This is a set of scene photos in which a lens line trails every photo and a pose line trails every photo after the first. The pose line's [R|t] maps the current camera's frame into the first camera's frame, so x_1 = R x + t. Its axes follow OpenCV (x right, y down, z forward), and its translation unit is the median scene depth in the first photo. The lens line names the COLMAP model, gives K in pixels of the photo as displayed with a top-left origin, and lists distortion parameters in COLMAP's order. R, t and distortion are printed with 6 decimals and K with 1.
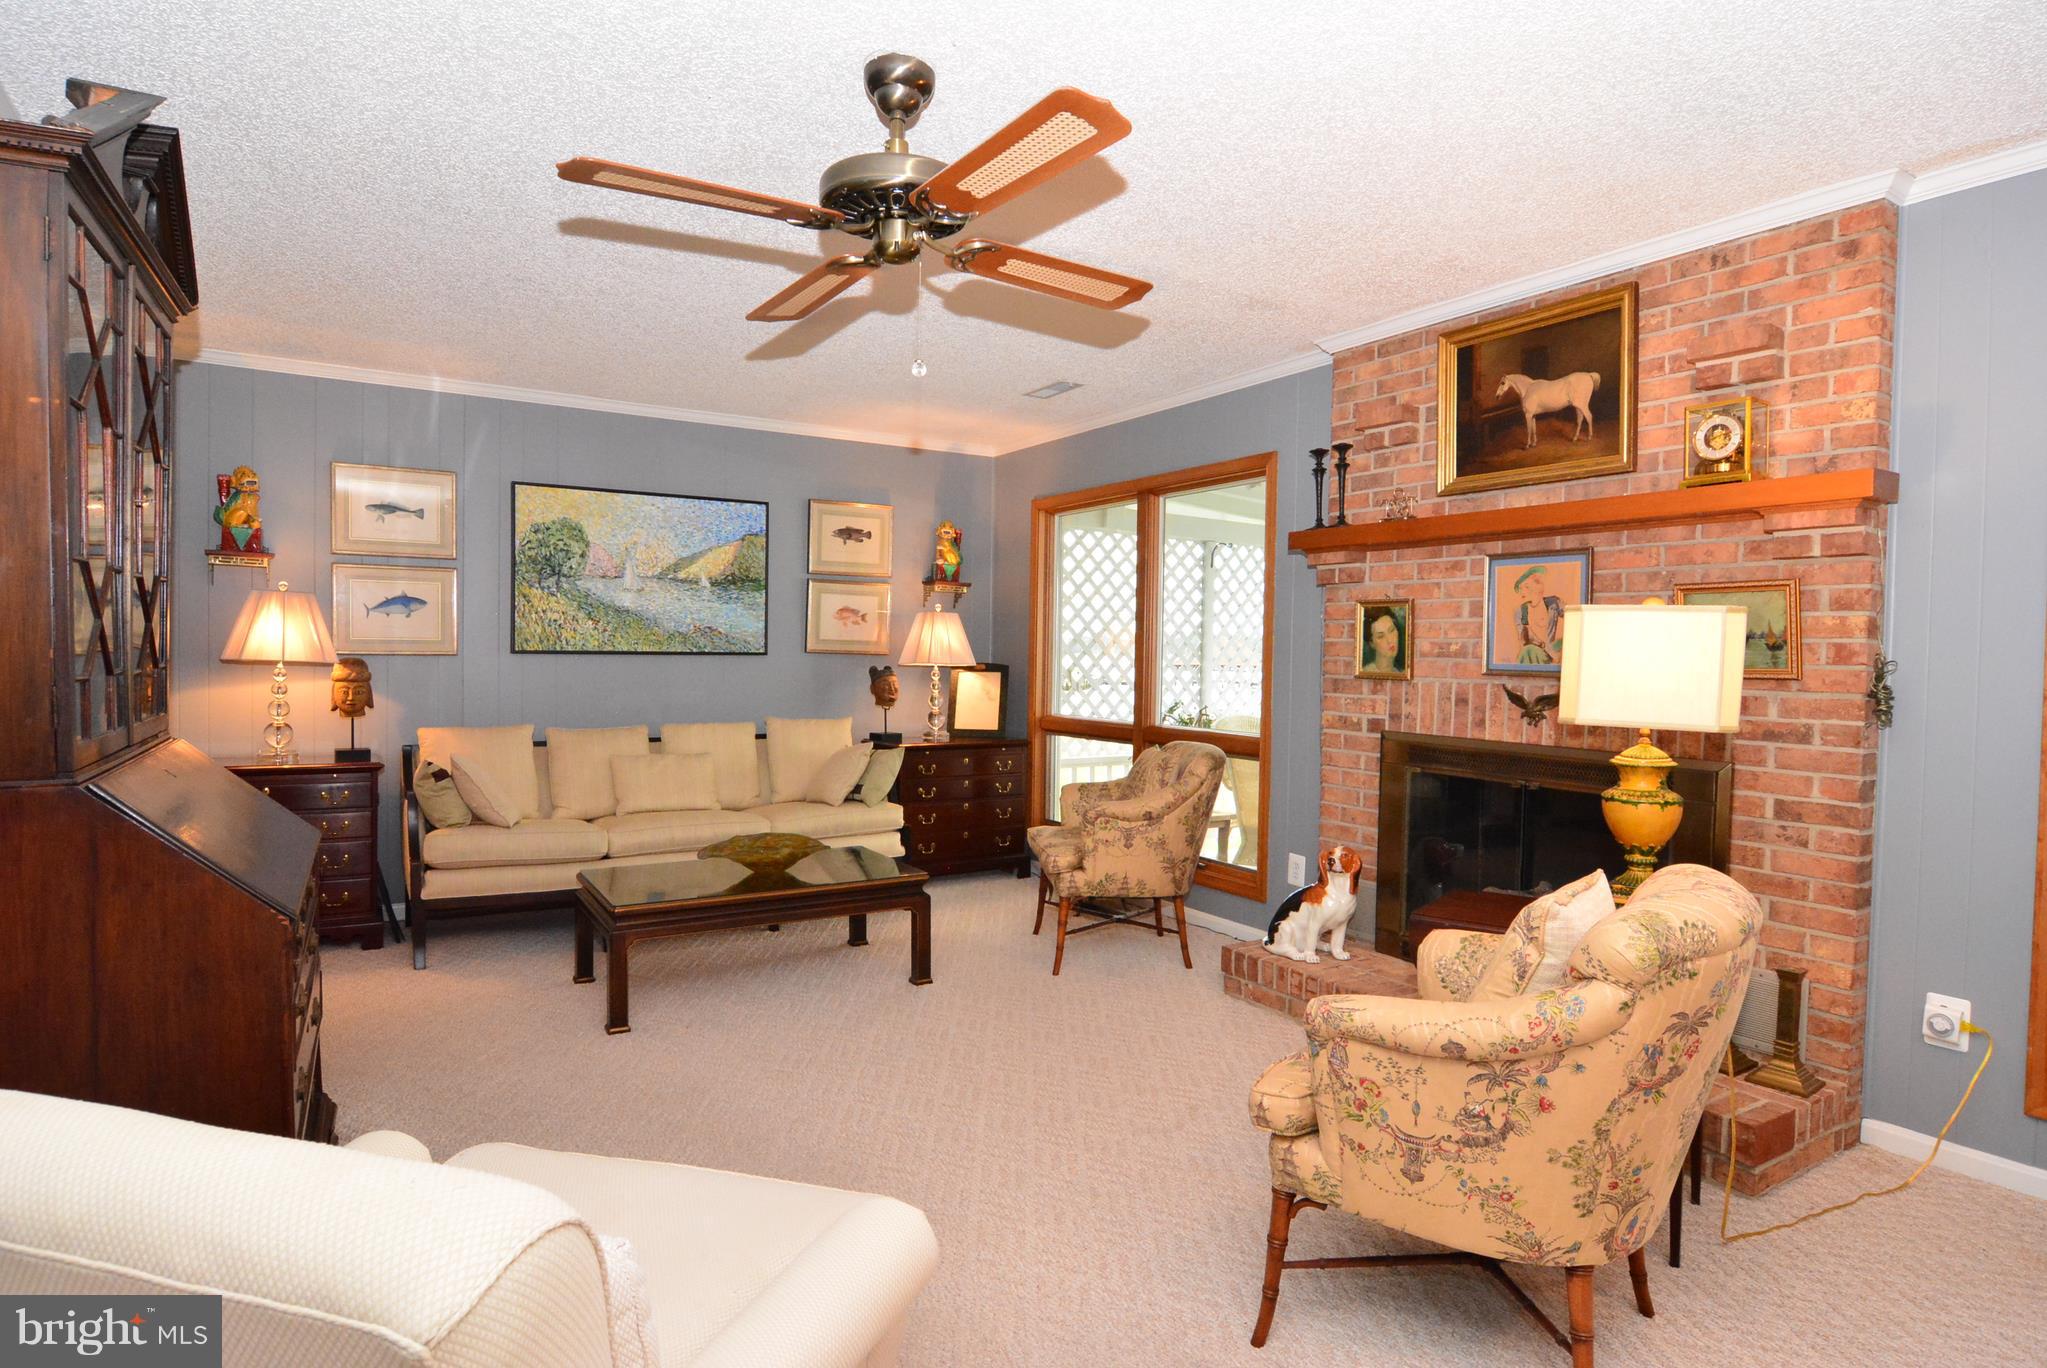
lens RADIAL K [[1103.0, 0, 1017.7], [0, 1103.0, 684.1], [0, 0, 1]] dist [-0.006994, -0.011002]
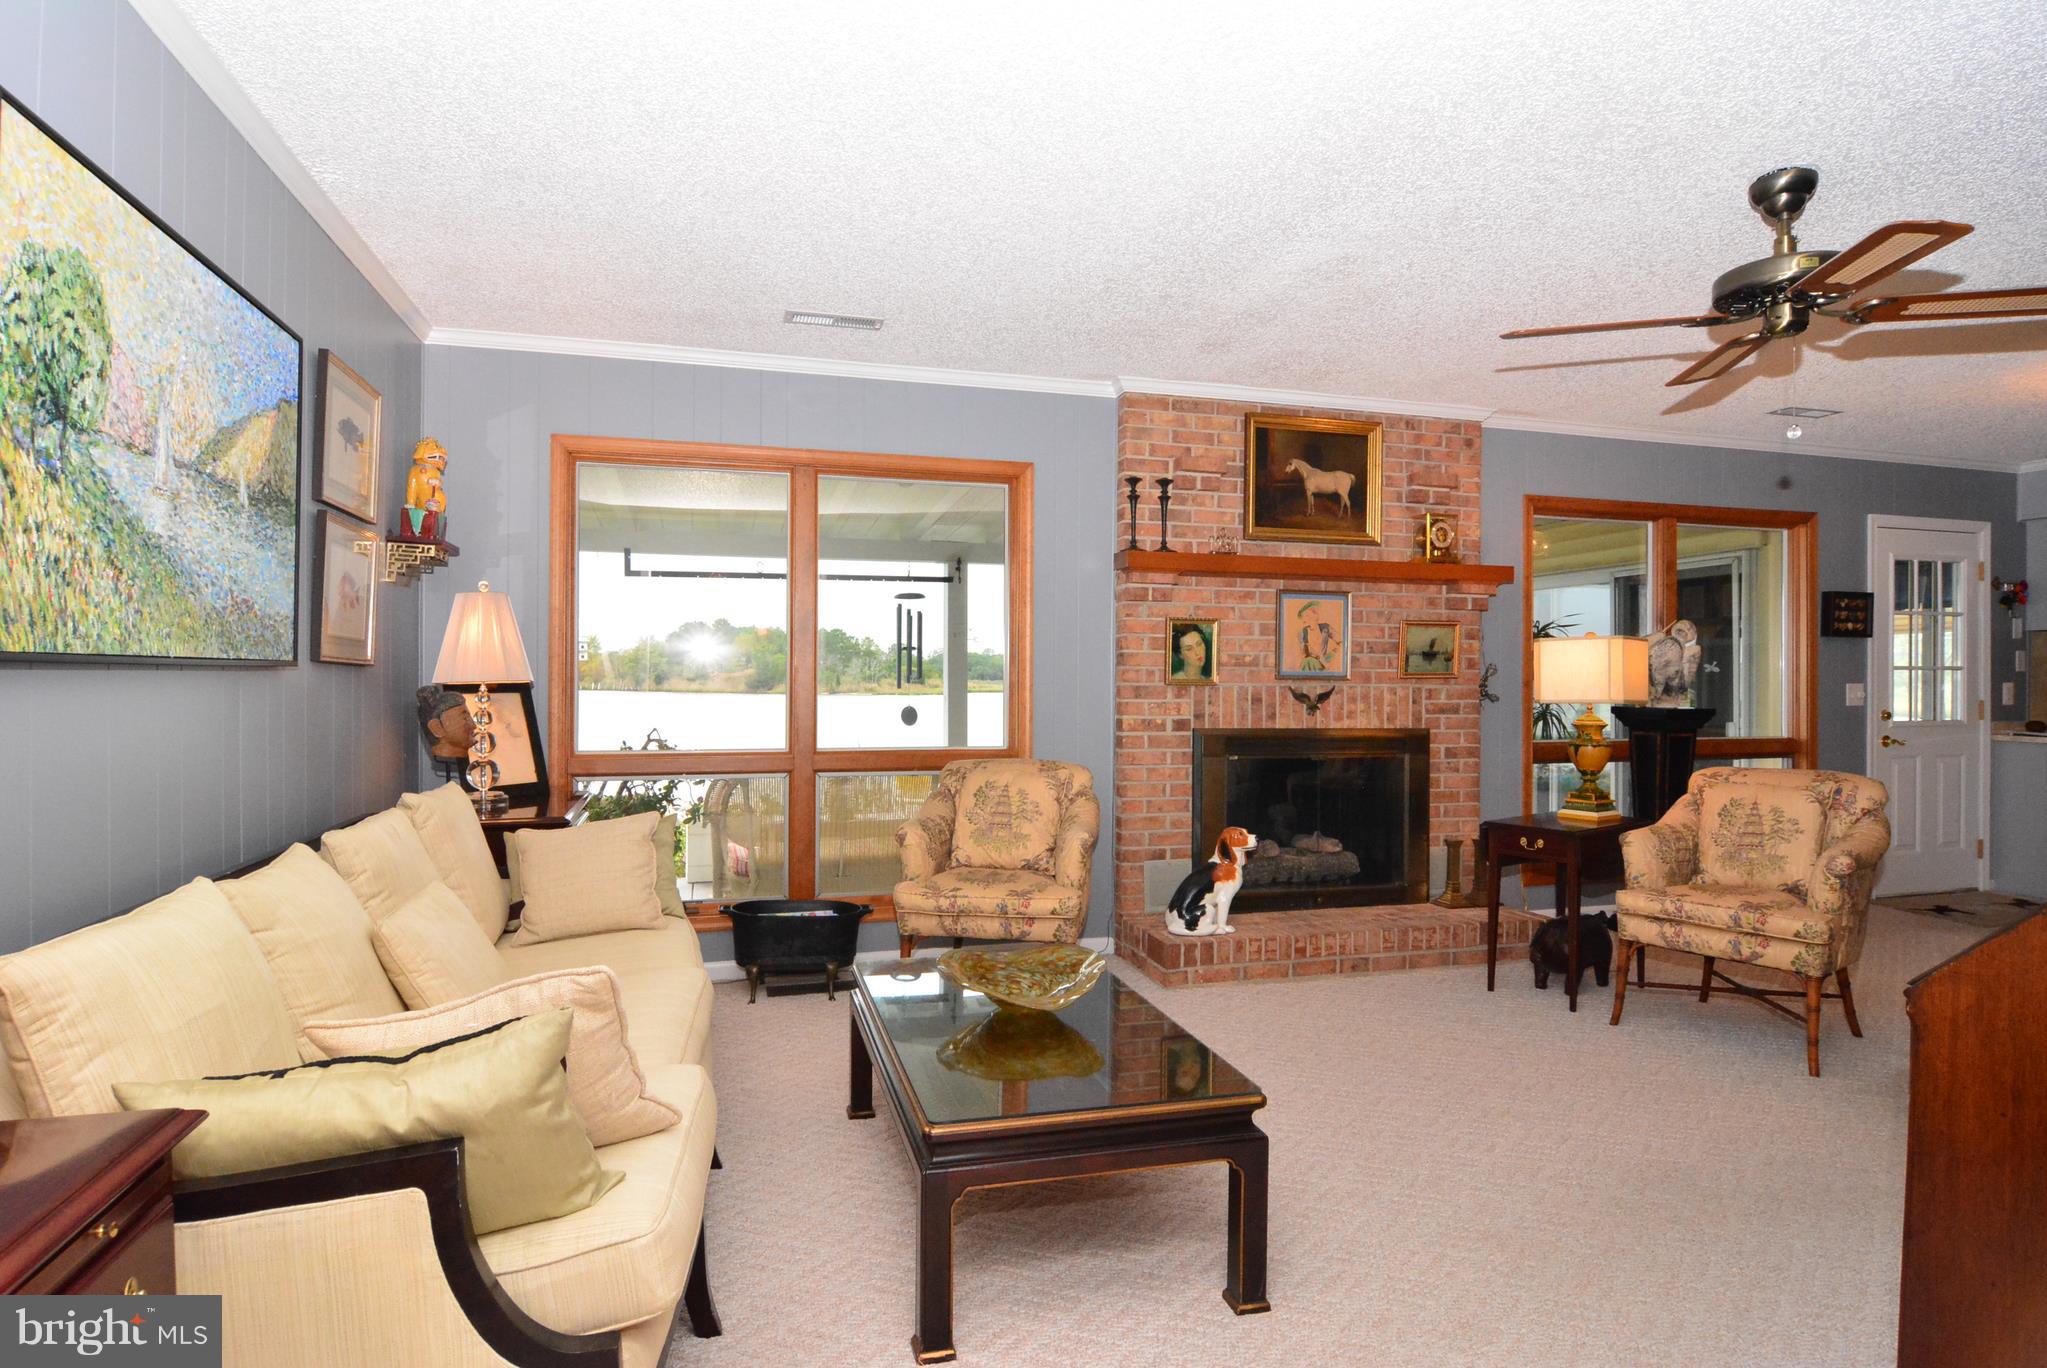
lens RADIAL K [[1103.0, 0, 1017.7], [0, 1103.0, 684.1], [0, 0, 1]] dist [-0.006994, -0.011002]
pose [[0.277732, -0.017879, 0.960492, -0.940848], [0.026263, 0.999594, 0.011013, -0.025753], [-0.960300, 0.022167, 0.278088, 0.932385]]
